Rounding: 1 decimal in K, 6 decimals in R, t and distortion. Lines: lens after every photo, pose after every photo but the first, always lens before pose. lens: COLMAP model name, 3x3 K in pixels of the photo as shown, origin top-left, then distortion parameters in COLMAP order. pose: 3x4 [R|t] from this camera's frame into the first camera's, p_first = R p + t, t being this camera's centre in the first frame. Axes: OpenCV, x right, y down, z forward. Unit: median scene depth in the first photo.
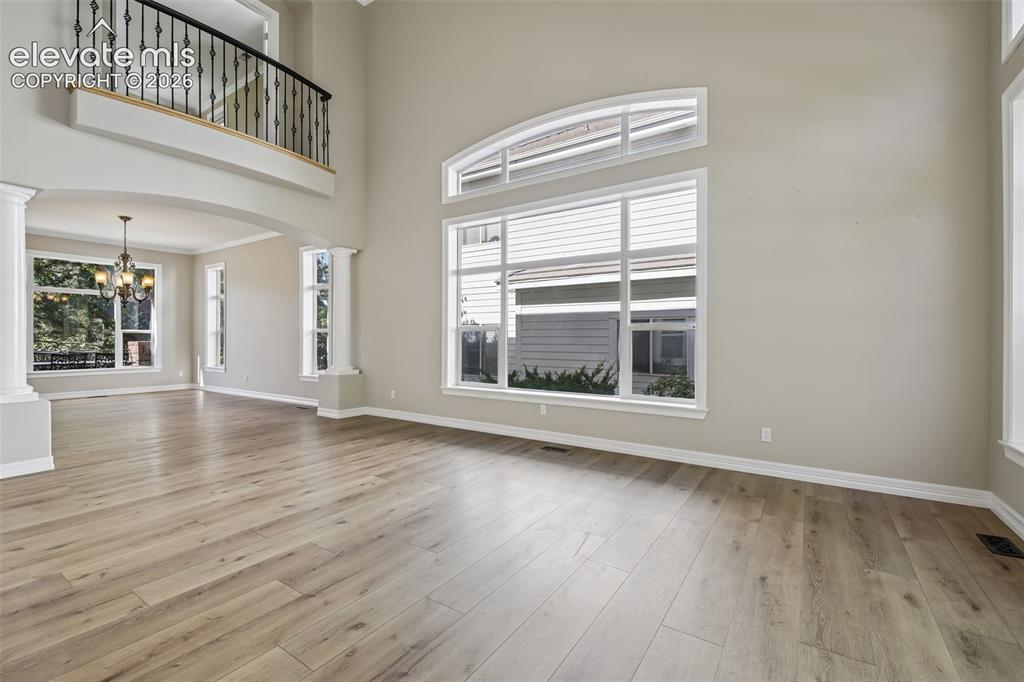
lens RADIAL K [[446.0, 0, 504.1], [0, 446.0, 341.4], [0, 0, 1]] dist [0.007815, -0.004355]
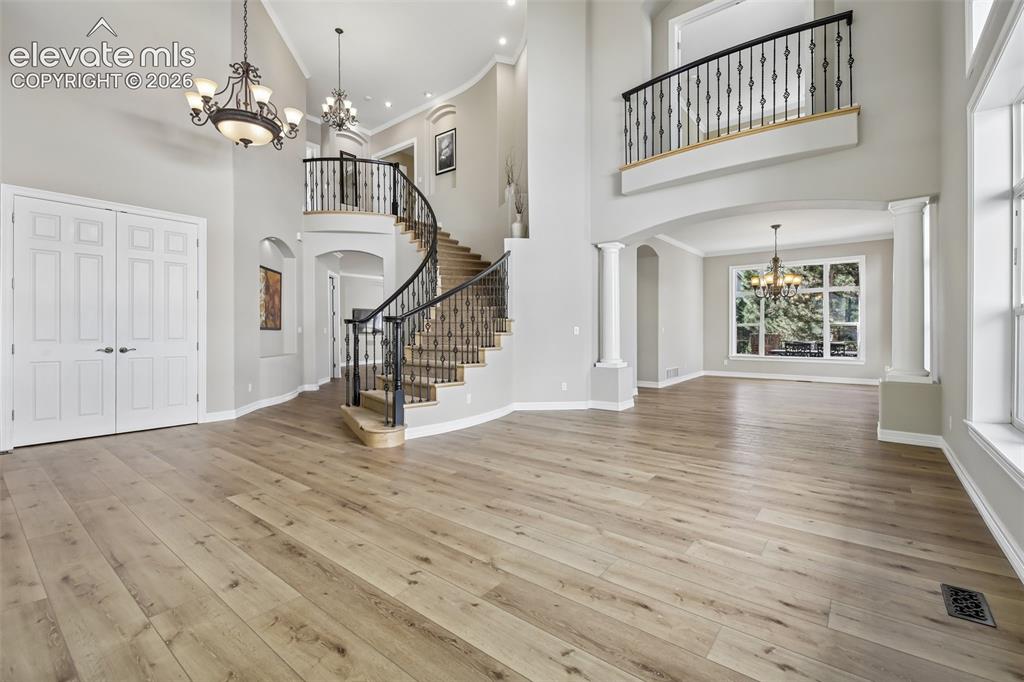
lens RADIAL K [[446.0, 0, 512.3], [0, 446.0, 330.6], [0, 0, 1]] dist [0.007815, -0.004355]
pose [[-0.065698, 0.000888, -0.997839, 0.733158], [-0.009203, 0.999957, 0.001496, -0.003761], [0.997797, 0.009281, -0.065686, 0.828095]]
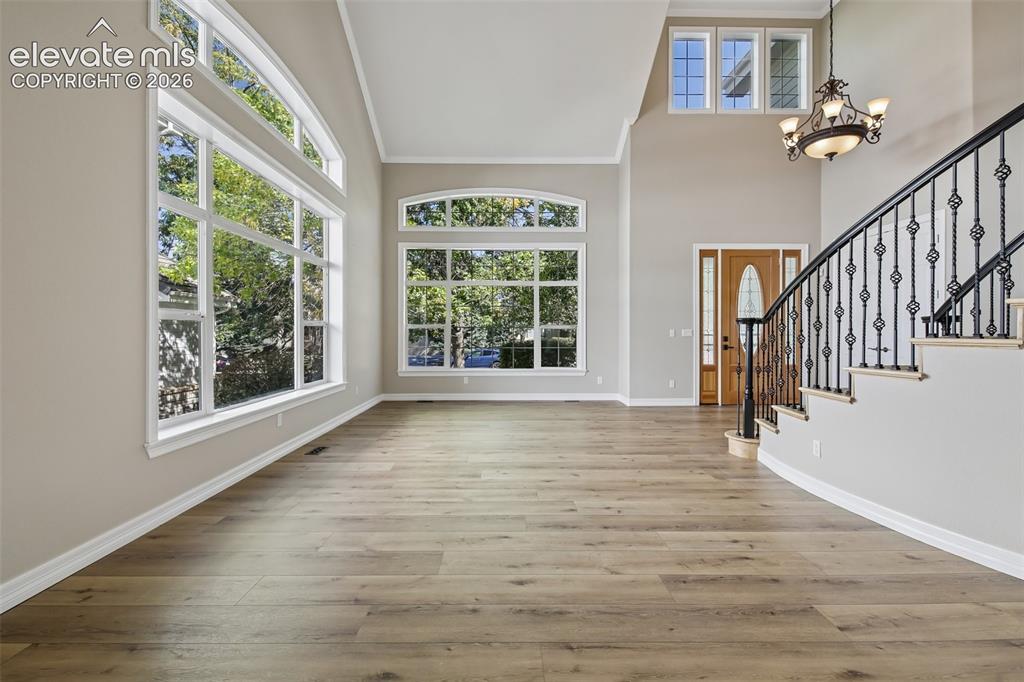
lens RADIAL K [[446.0, 0, 515.8], [0, 446.0, 334.9], [0, 0, 1]] dist [0.007815, -0.004355]
pose [[-0.589423, -0.005029, 0.807809, -1.210681], [0.008292, 0.999890, 0.012275, -0.017520], [-0.807782, 0.013933, -0.589316, 1.638548]]
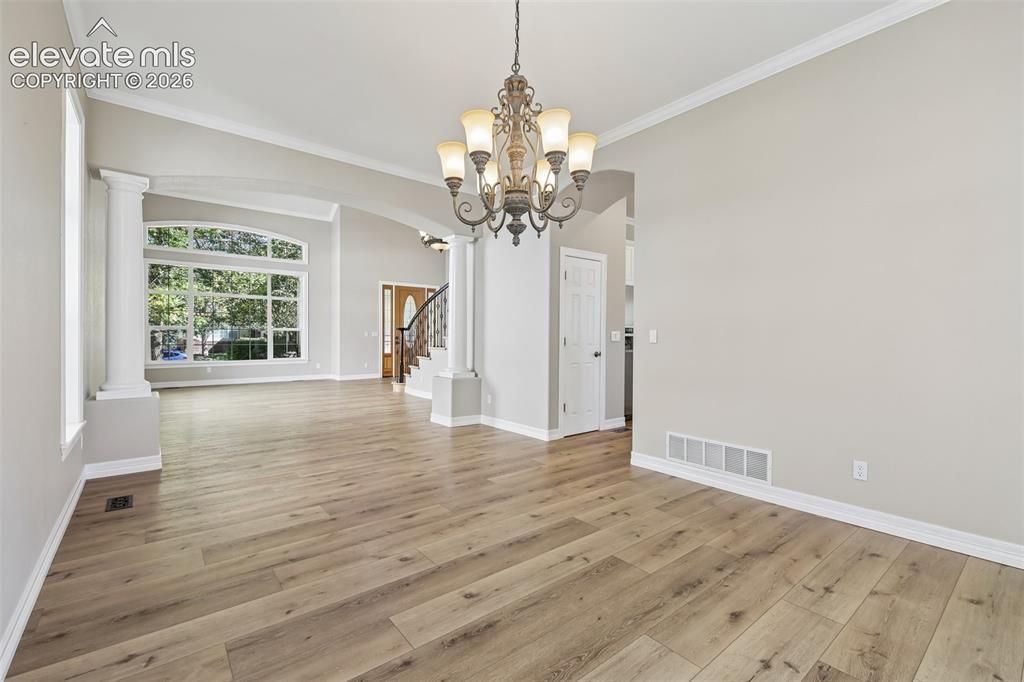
lens RADIAL K [[446.0, 0, 507.5], [0, 446.0, 335.6], [0, 0, 1]] dist [0.007815, -0.004355]
pose [[-0.957068, -0.006621, 0.289789, -1.981244], [-0.002798, 0.999904, 0.013606, -0.033473], [-0.289851, 0.012211, -0.956994, 2.774745]]
